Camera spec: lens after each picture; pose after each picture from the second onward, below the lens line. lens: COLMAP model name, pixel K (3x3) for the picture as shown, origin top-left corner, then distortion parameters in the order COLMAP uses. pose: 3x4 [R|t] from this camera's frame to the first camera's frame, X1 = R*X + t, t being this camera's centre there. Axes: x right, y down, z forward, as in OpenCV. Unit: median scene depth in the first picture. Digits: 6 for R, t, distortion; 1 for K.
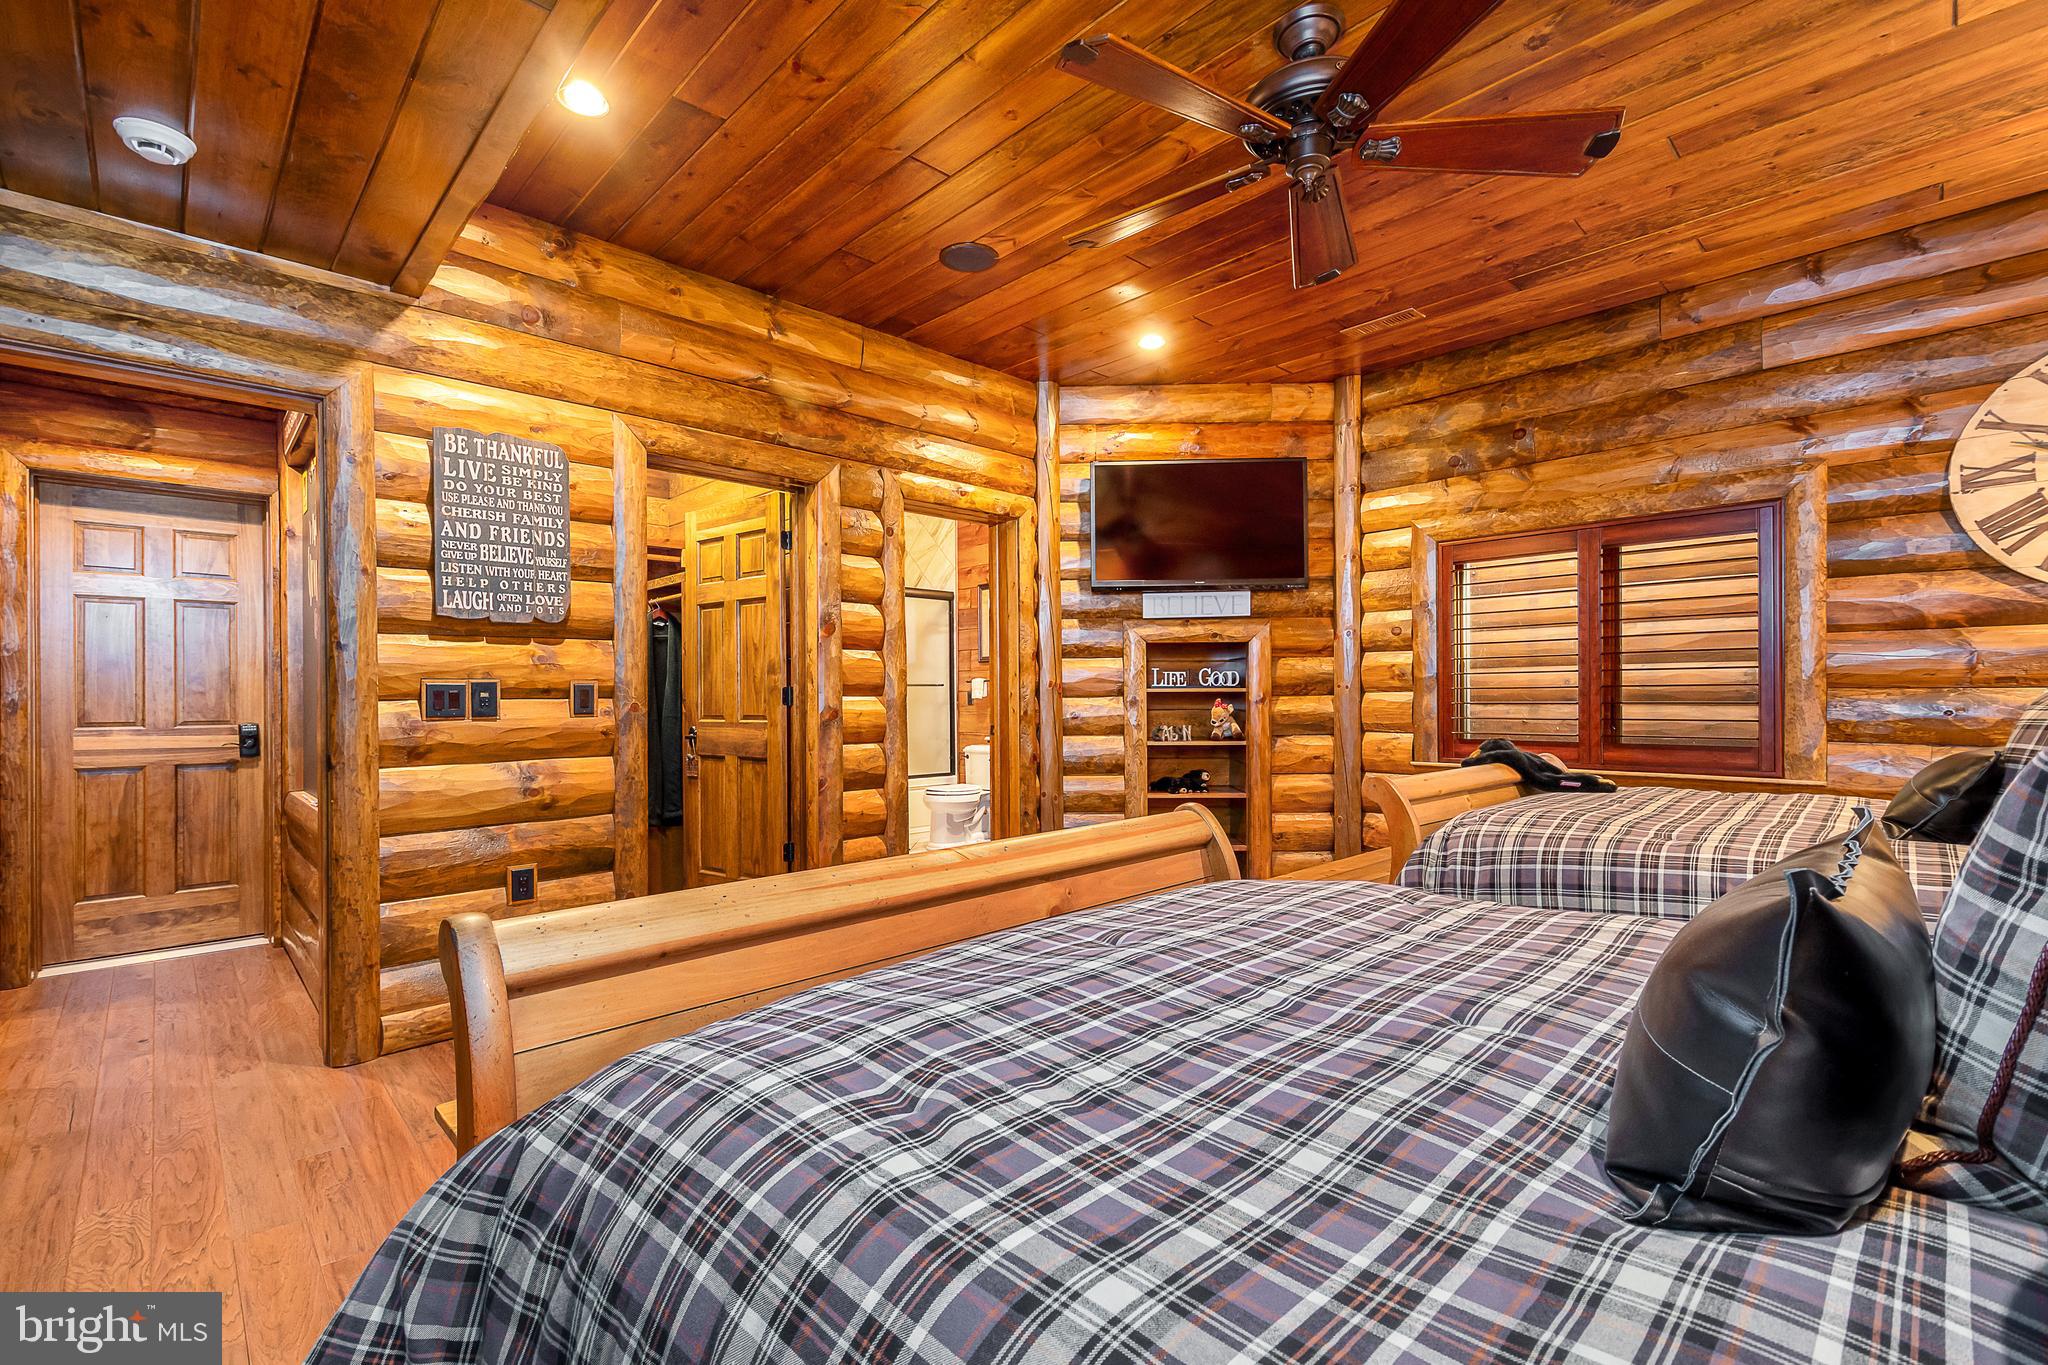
lens RADIAL K [[900.2, 0, 1022.0], [0, 900.2, 690.9], [0, 0, 1]] dist [0.007141, -0.002797]
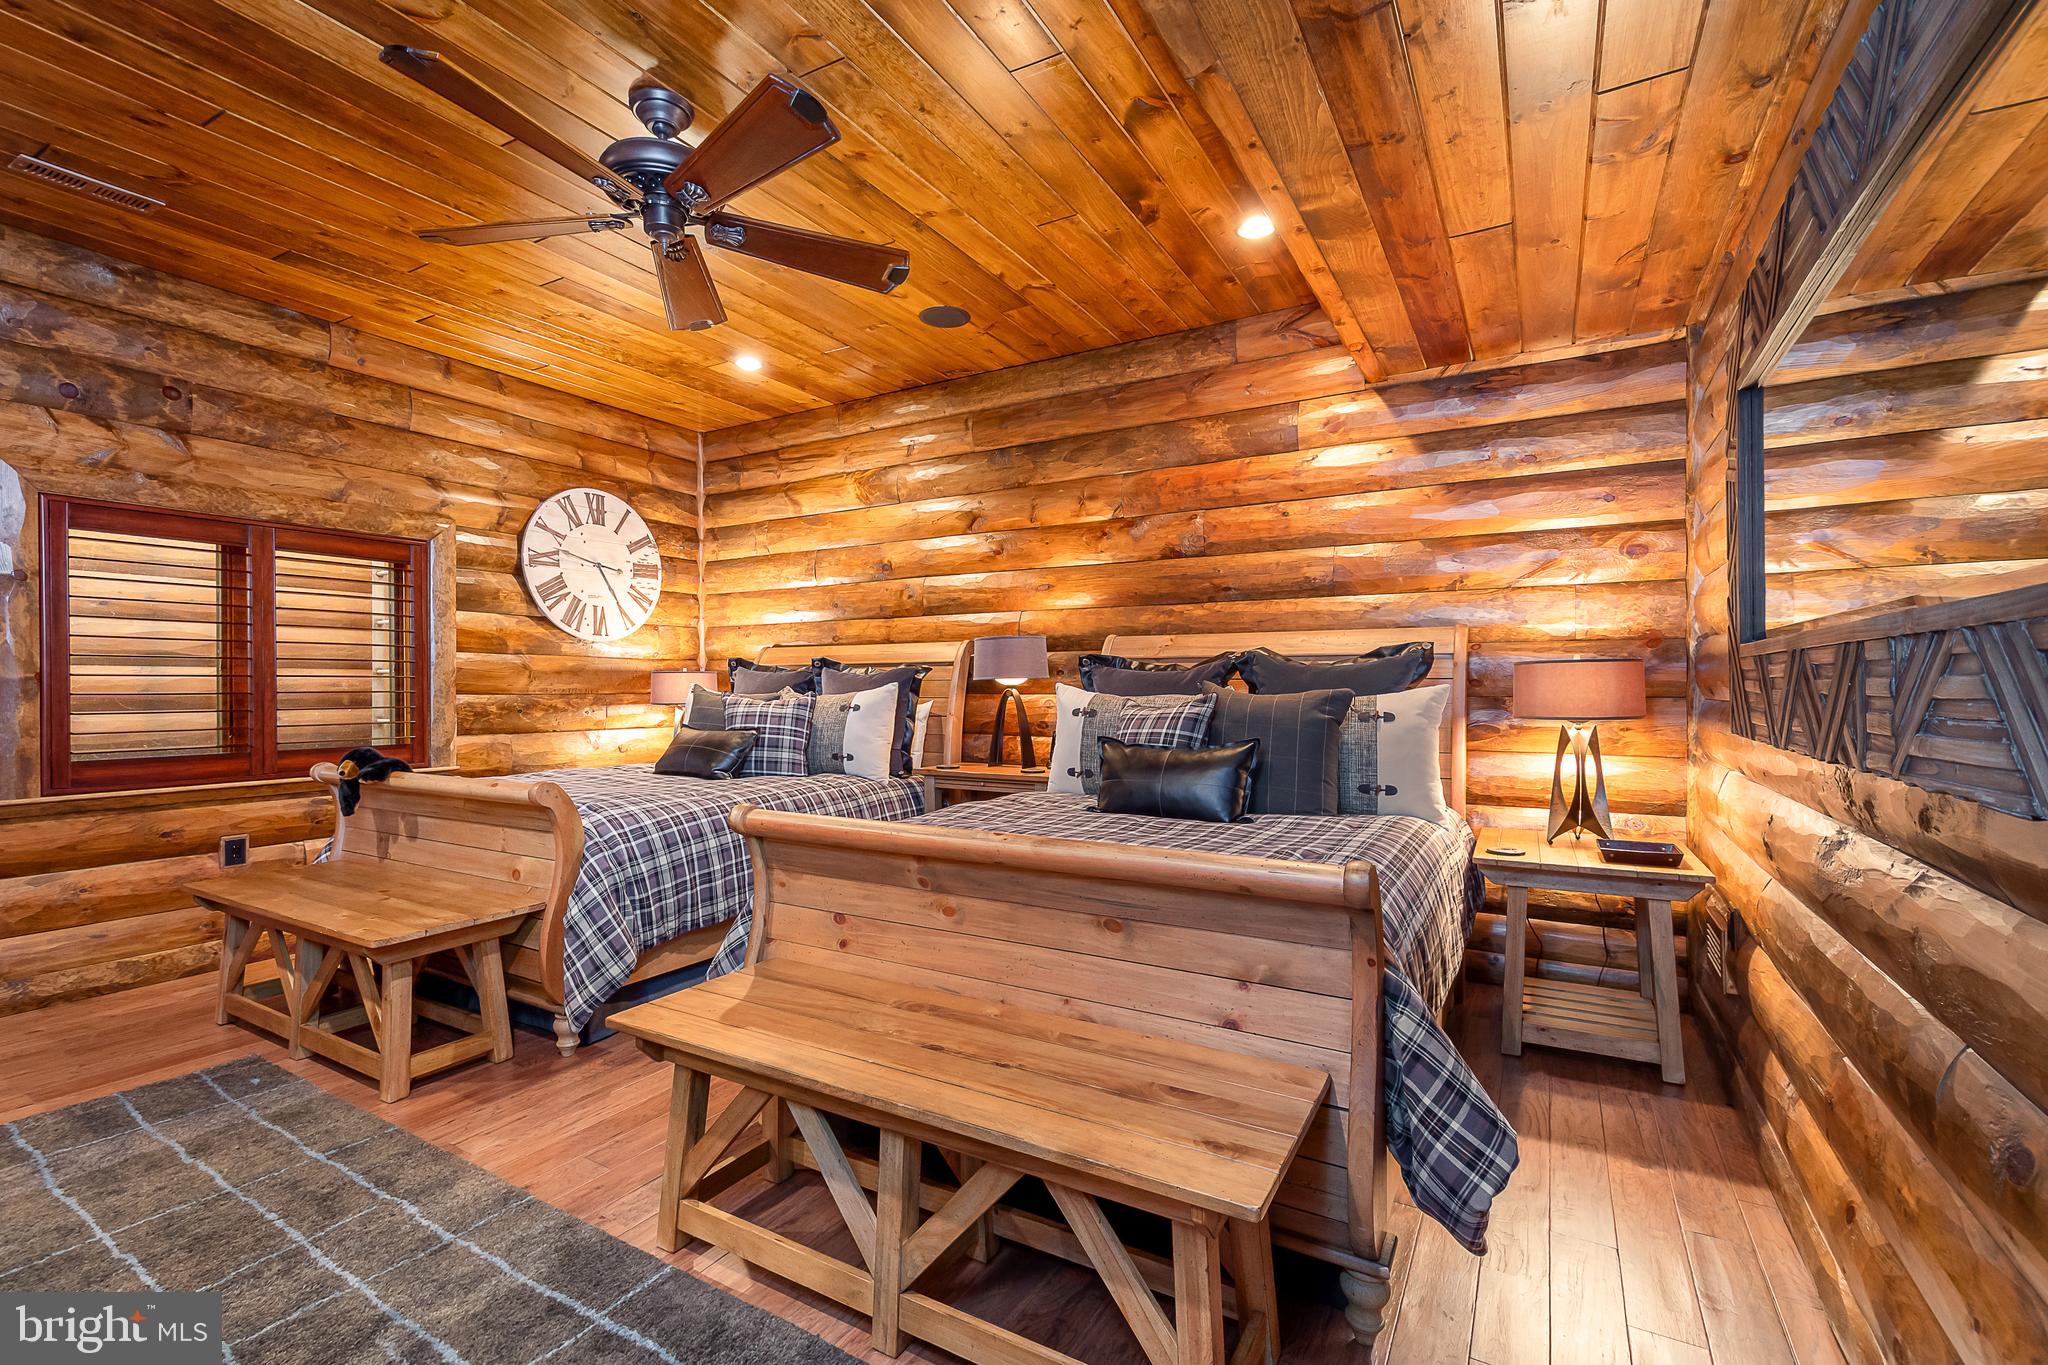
lens RADIAL K [[900.2, 0, 1028.4], [0, 900.2, 688.4], [0, 0, 1]] dist [0.007141, -0.002797]
pose [[-0.287059, 0.004546, 0.957902, -0.515317], [-0.001330, 0.999986, -0.005144, -0.005521], [-0.957912, -0.002751, -0.287049, 0.502038]]
